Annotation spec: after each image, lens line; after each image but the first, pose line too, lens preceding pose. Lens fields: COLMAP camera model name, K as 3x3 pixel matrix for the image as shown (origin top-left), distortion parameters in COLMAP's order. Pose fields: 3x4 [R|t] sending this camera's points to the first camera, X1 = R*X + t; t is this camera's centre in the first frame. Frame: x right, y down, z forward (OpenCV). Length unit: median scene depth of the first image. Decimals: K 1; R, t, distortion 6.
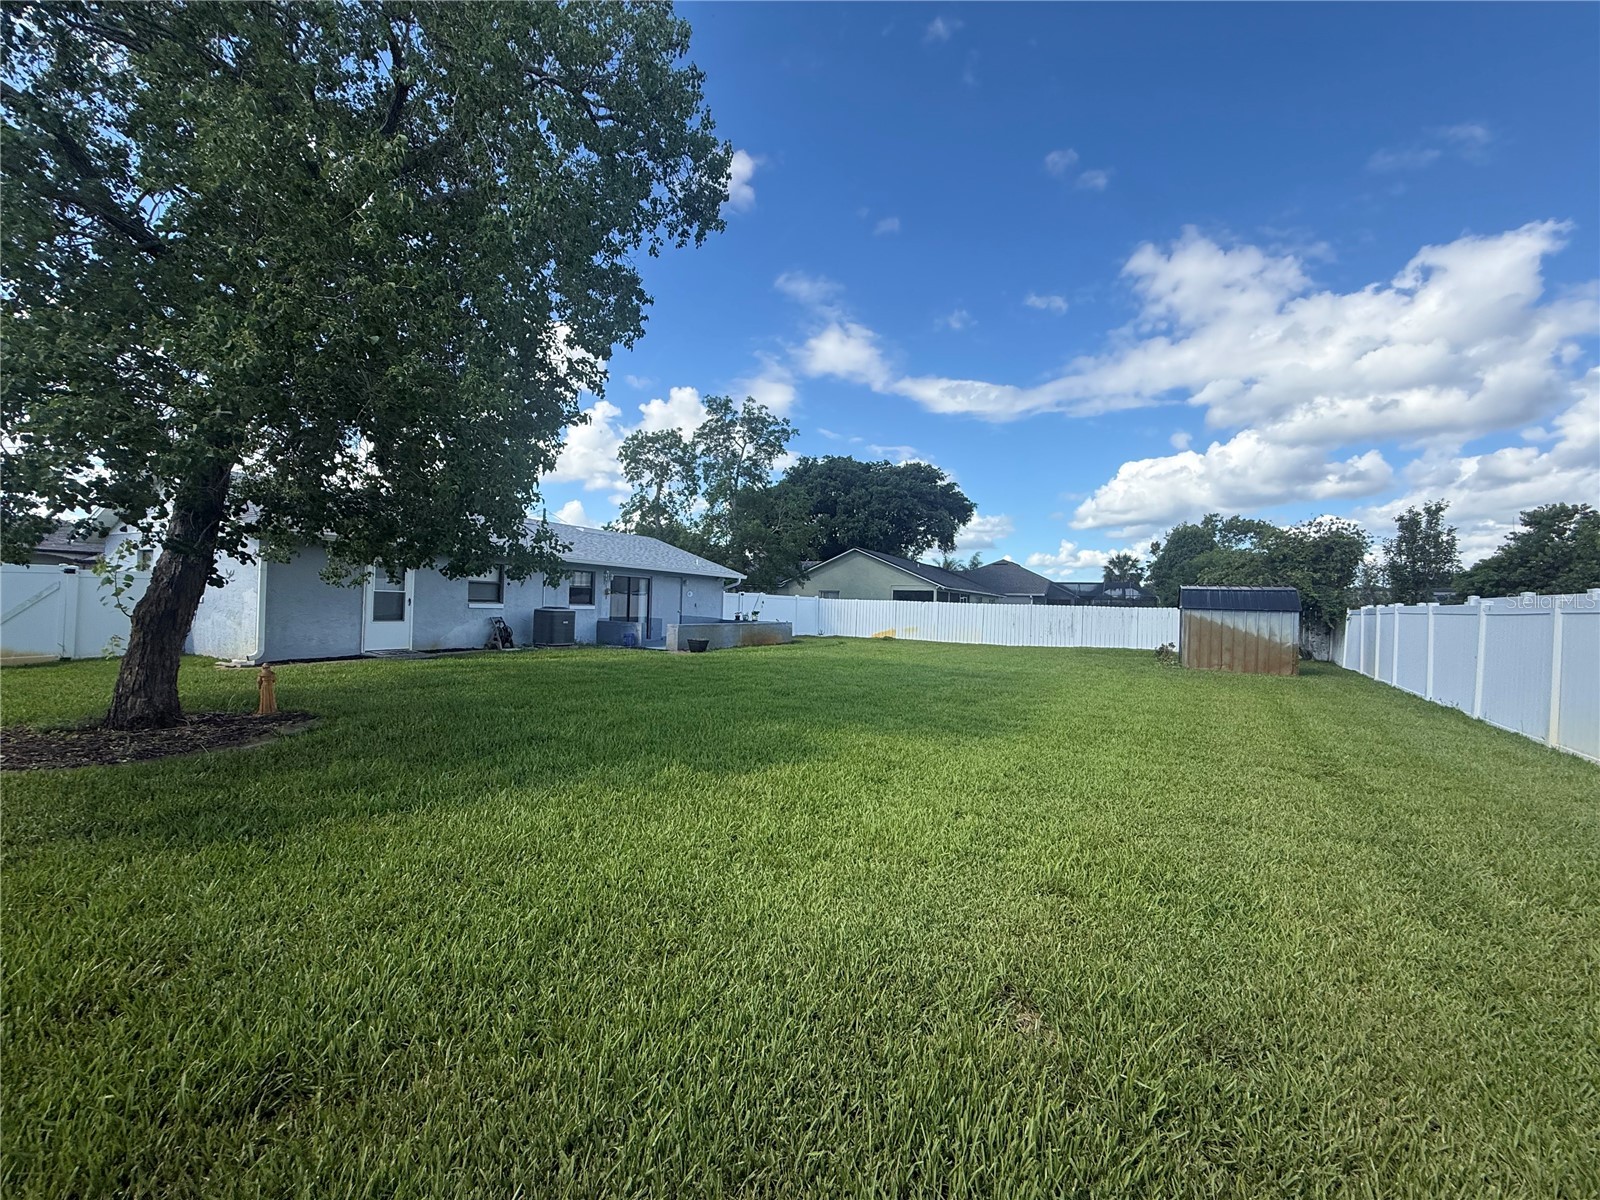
lens RADIAL K [[642.1, 0, 798.3], [0, 642.1, 600.2], [0, 0, 1]] dist [0.001470, -0.000365]
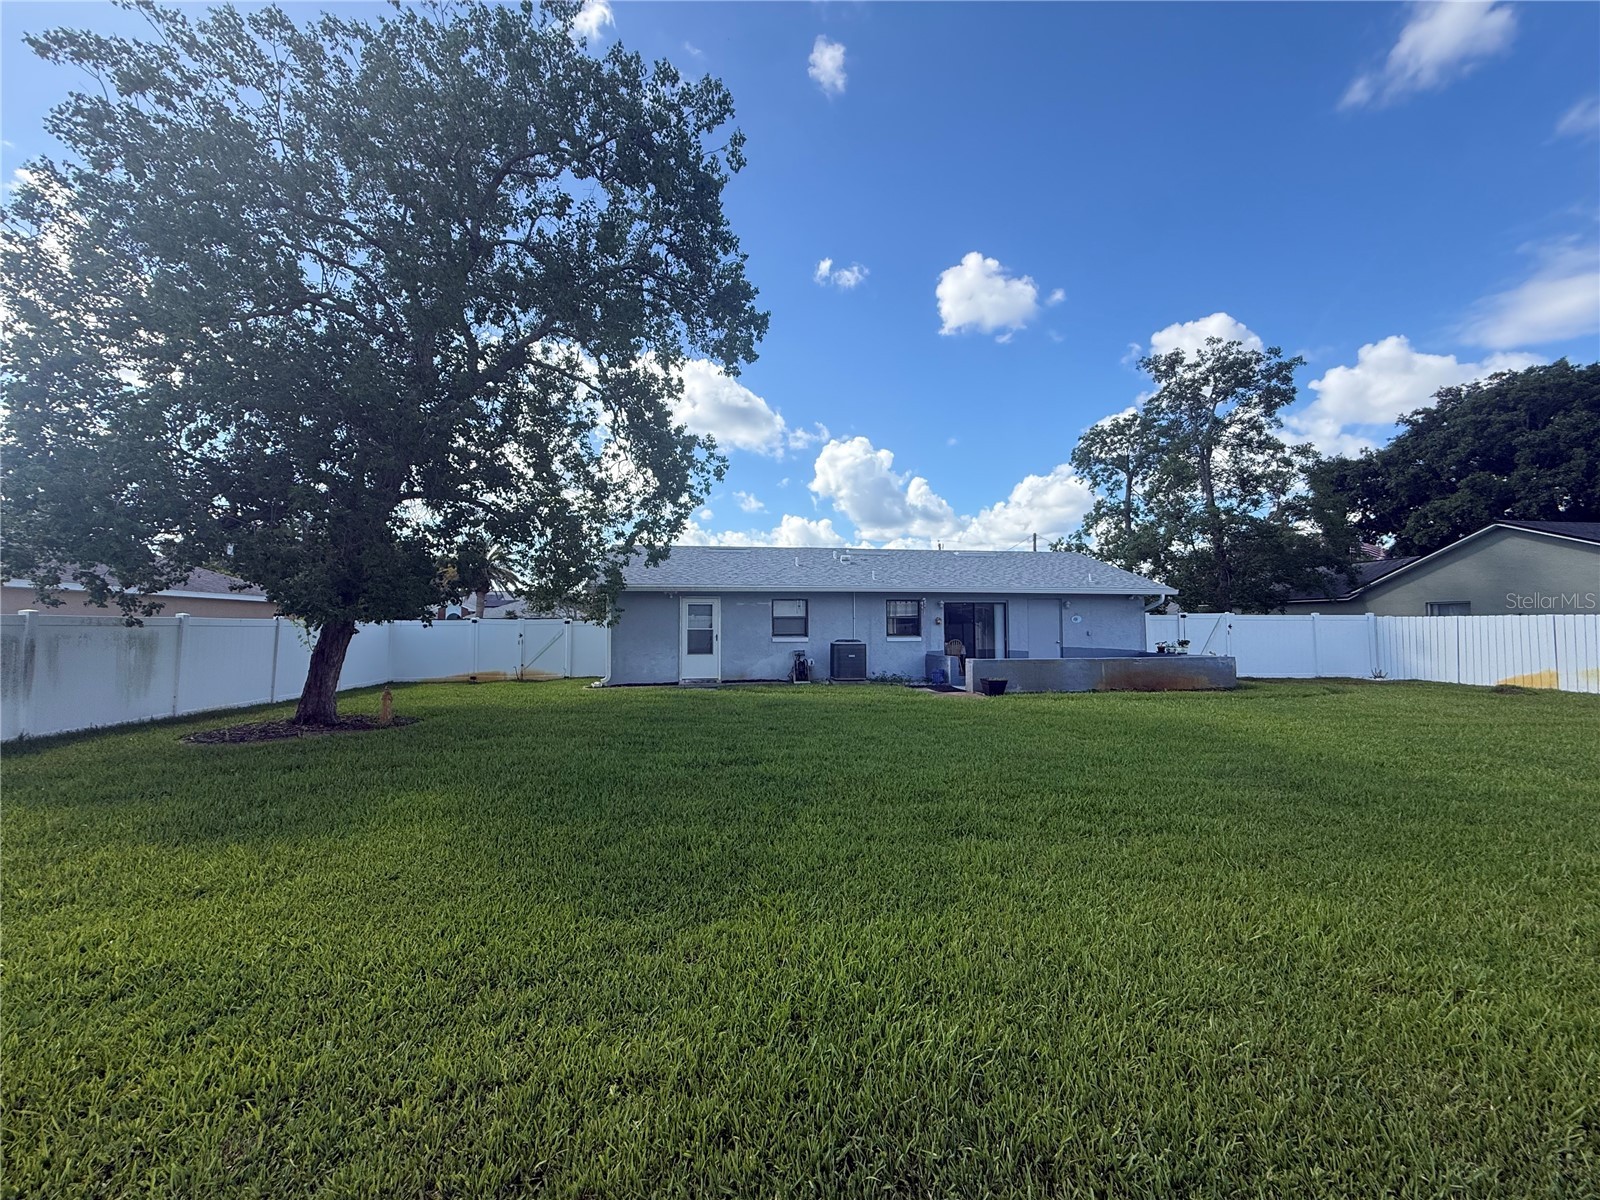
lens RADIAL K [[642.1, 0, 796.8], [0, 642.1, 601.4], [0, 0, 1]] dist [0.001470, -0.000365]
pose [[0.597686, -0.059637, -0.799509, 0.305079], [0.025826, 0.998144, -0.055147, 0.003561], [0.801314, 0.012313, 0.598117, 0.321208]]
